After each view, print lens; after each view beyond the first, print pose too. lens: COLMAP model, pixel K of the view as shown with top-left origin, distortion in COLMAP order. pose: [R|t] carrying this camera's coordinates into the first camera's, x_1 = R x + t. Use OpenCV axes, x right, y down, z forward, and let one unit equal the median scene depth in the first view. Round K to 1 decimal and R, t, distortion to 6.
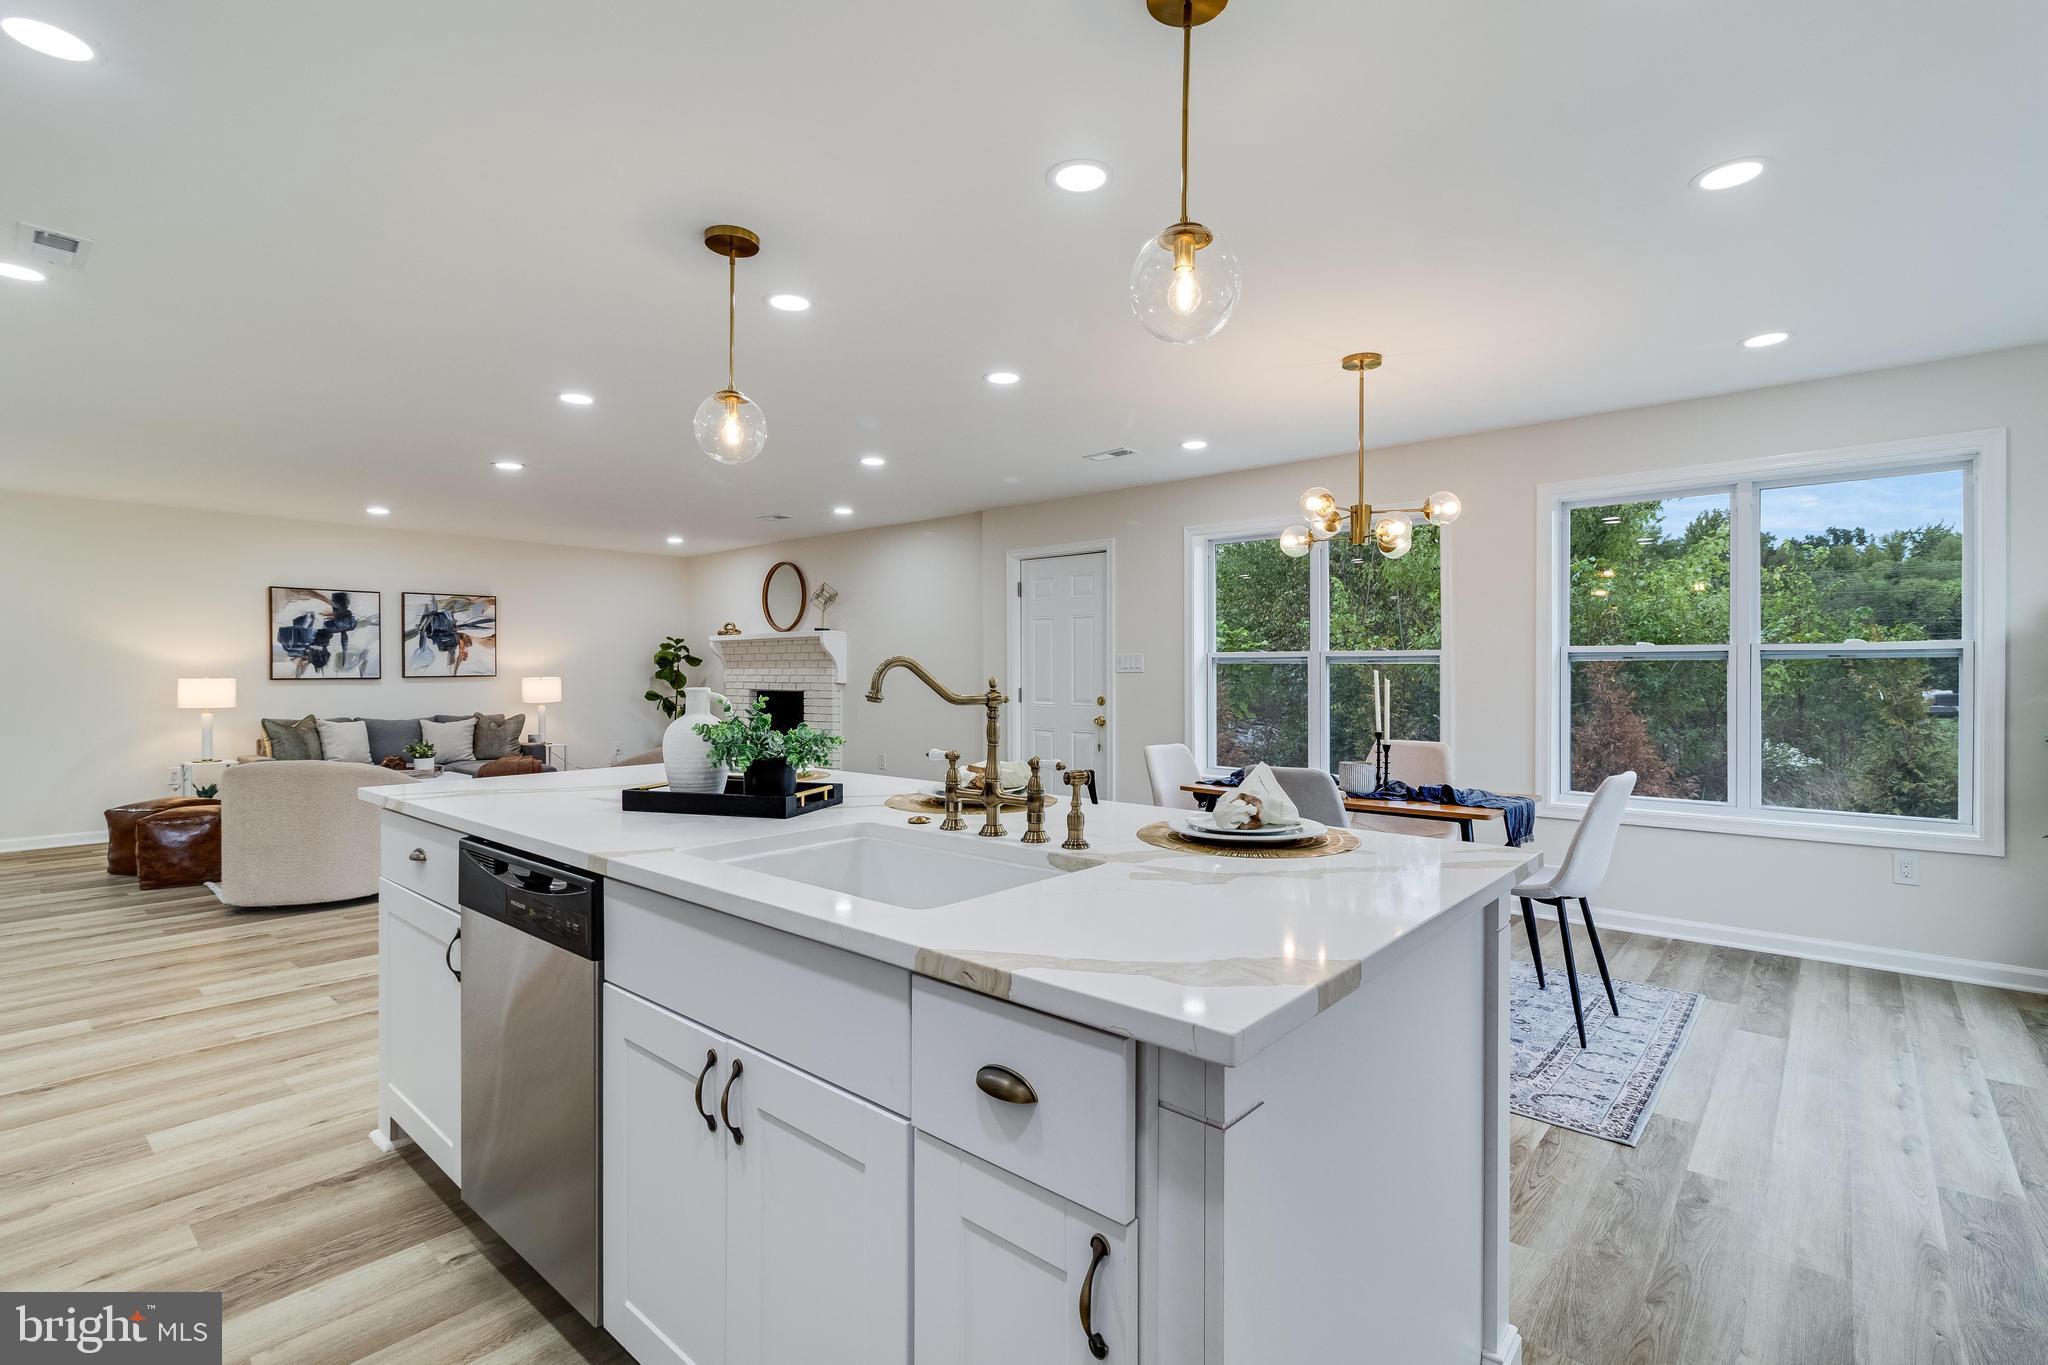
lens RADIAL K [[945.2, 0, 1032.6], [0, 945.2, 666.5], [0, 0, 1]] dist [0.001177, 0.000257]
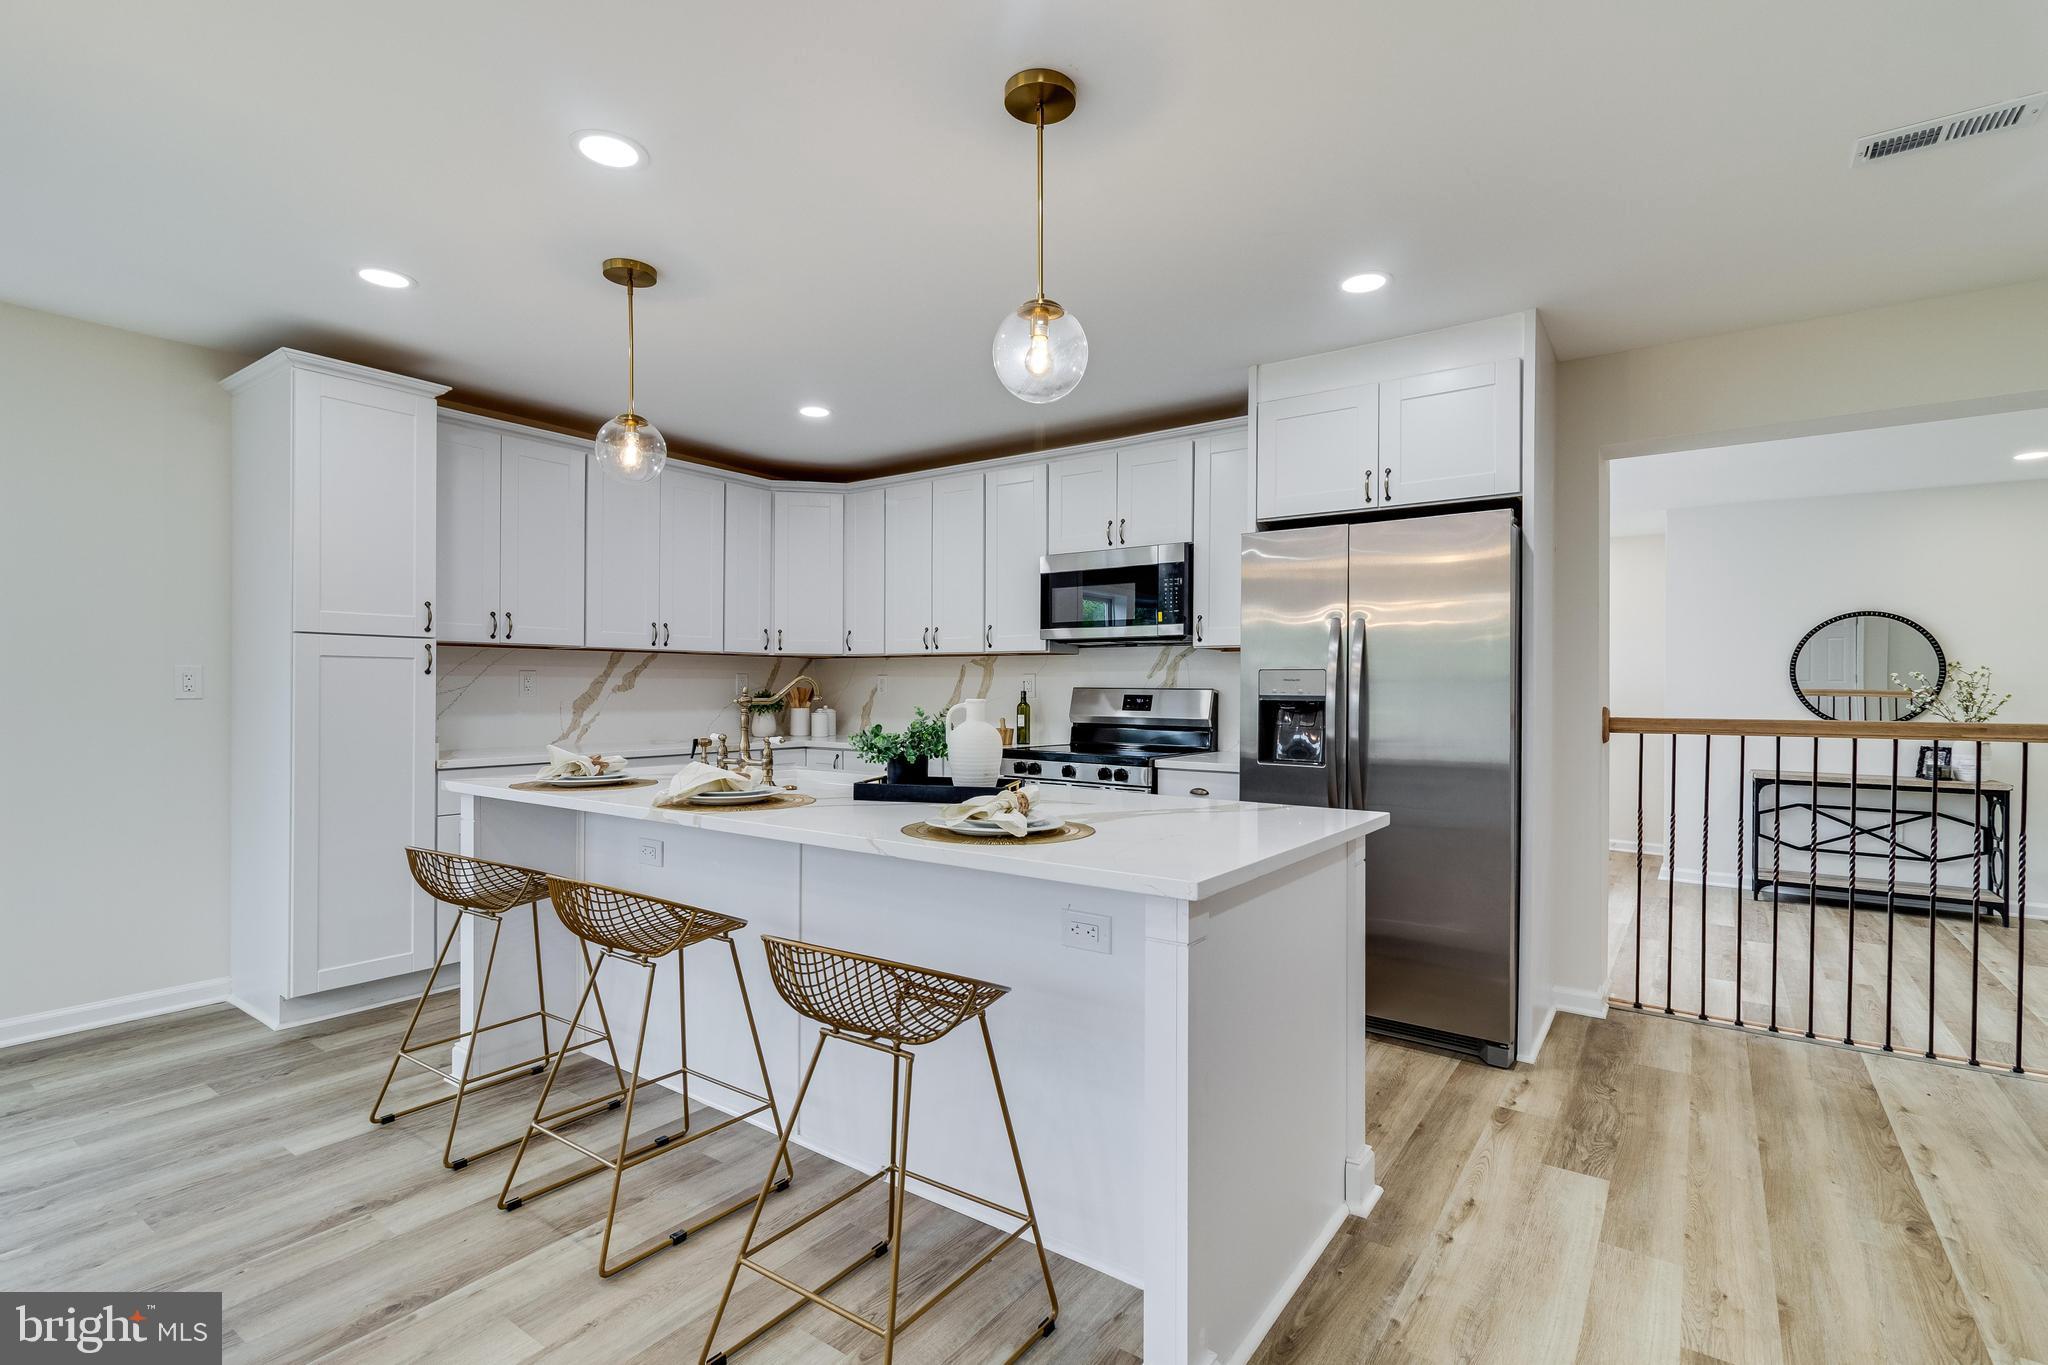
lens RADIAL K [[947.7, 0, 1030.1], [0, 947.7, 689.9], [0, 0, 1]] dist [0.001352, 0.000042]
pose [[-0.995075, -0.007548, -0.098842, -0.082043], [-0.007099, 0.999963, -0.004897, 0.003956], [0.098875, -0.004171, -0.995091, 0.588688]]
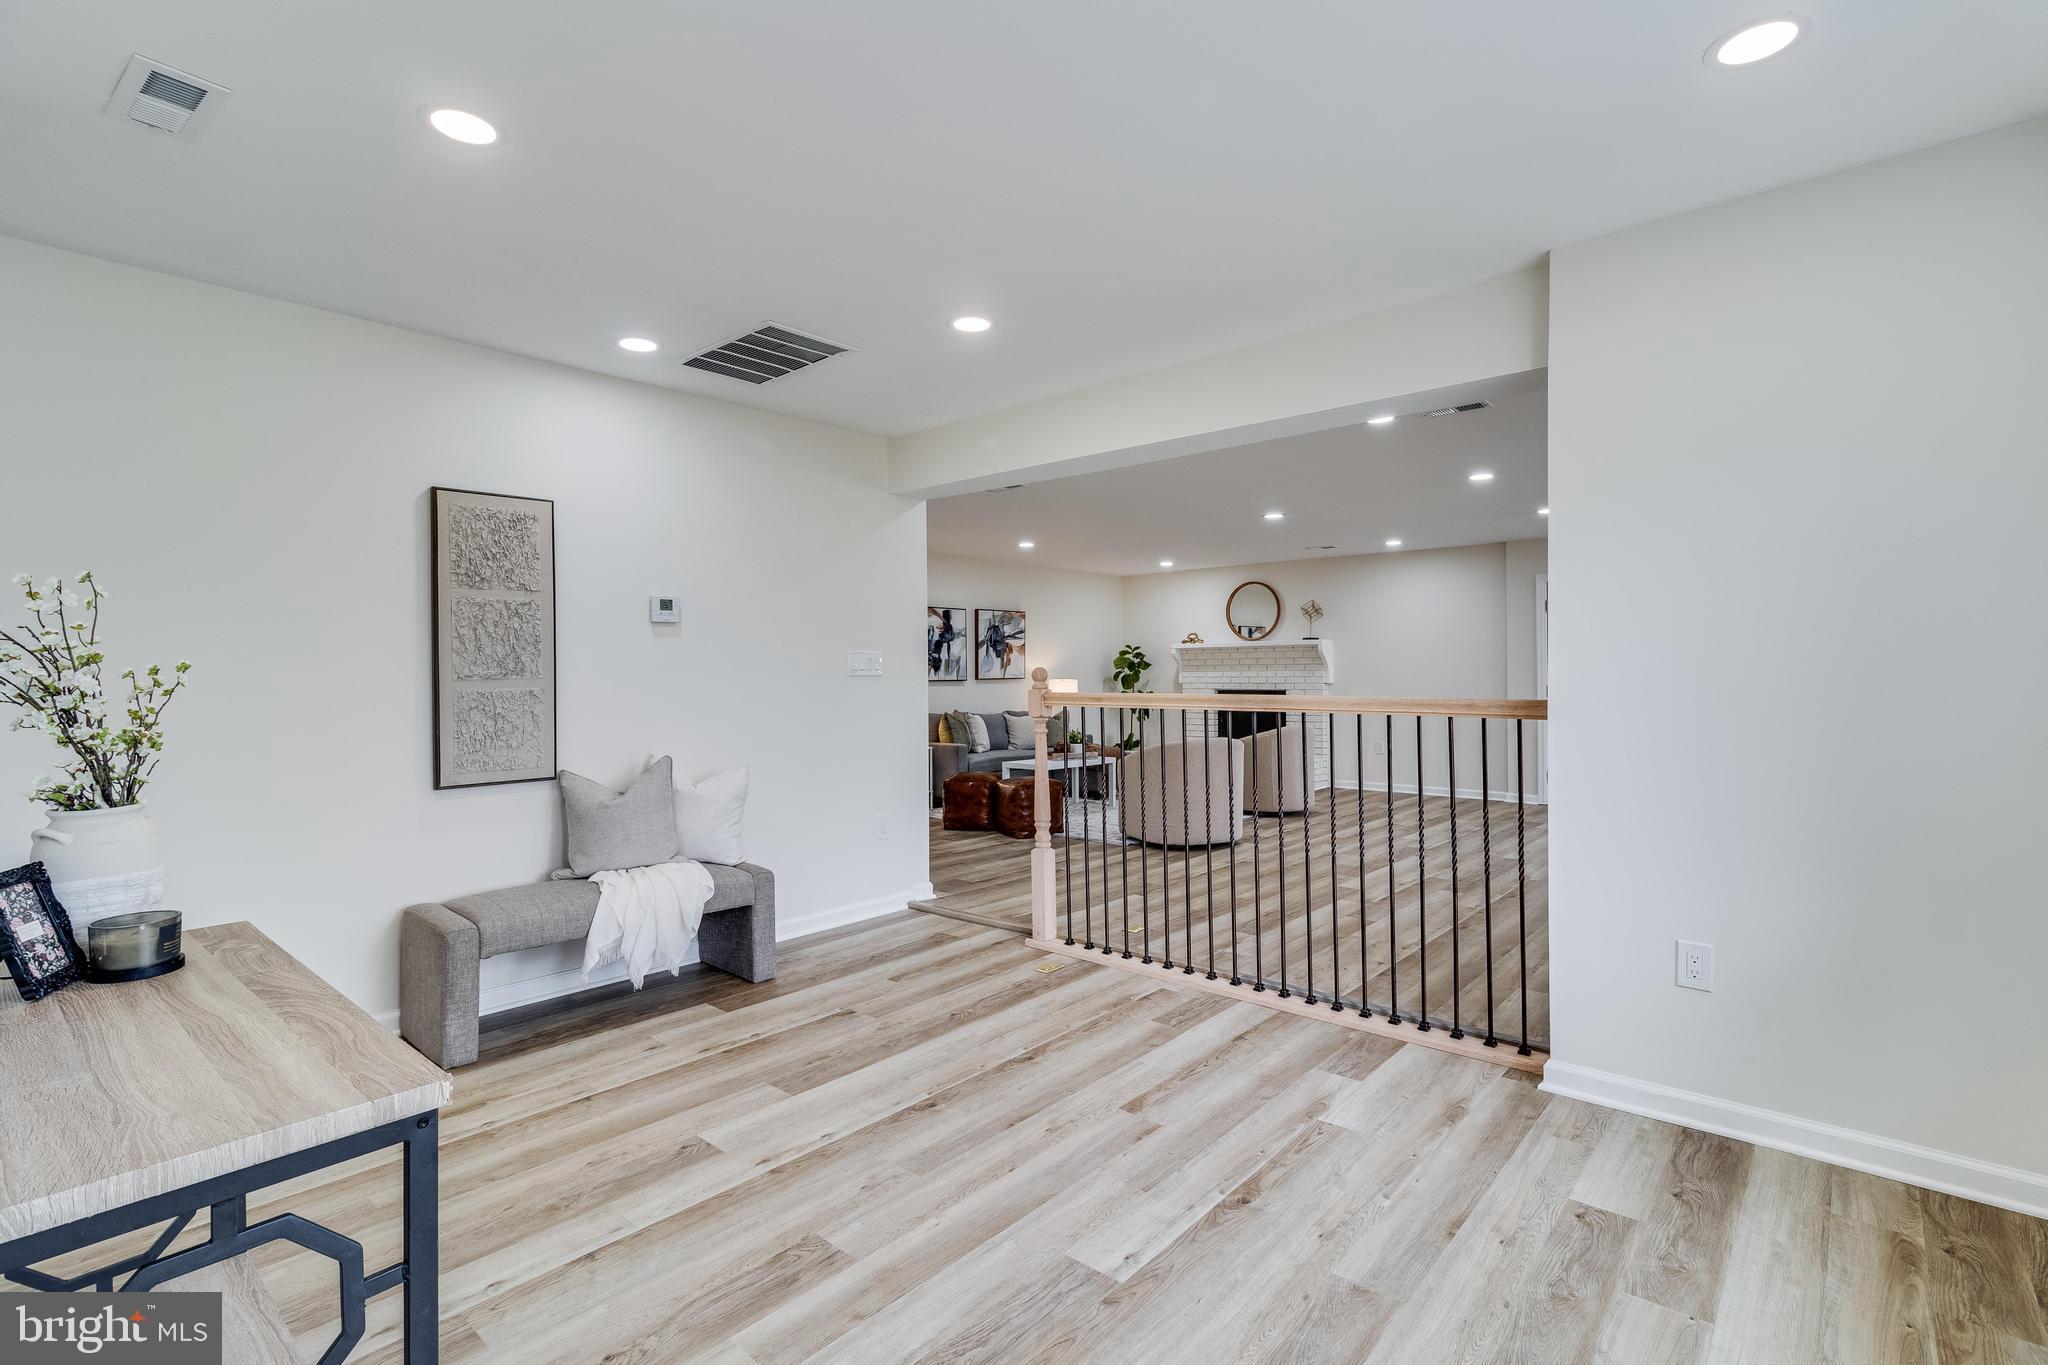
lens RADIAL K [[945.2, 0, 1032.6], [0, 945.2, 666.5], [0, 0, 1]] dist [0.001177, 0.000257]
pose [[0.999993, -0.003755, 0.000898, -0.618380], [0.003760, 0.999979, -0.005198, 0.001377], [-0.000878, 0.005202, 0.999986, -0.213723]]
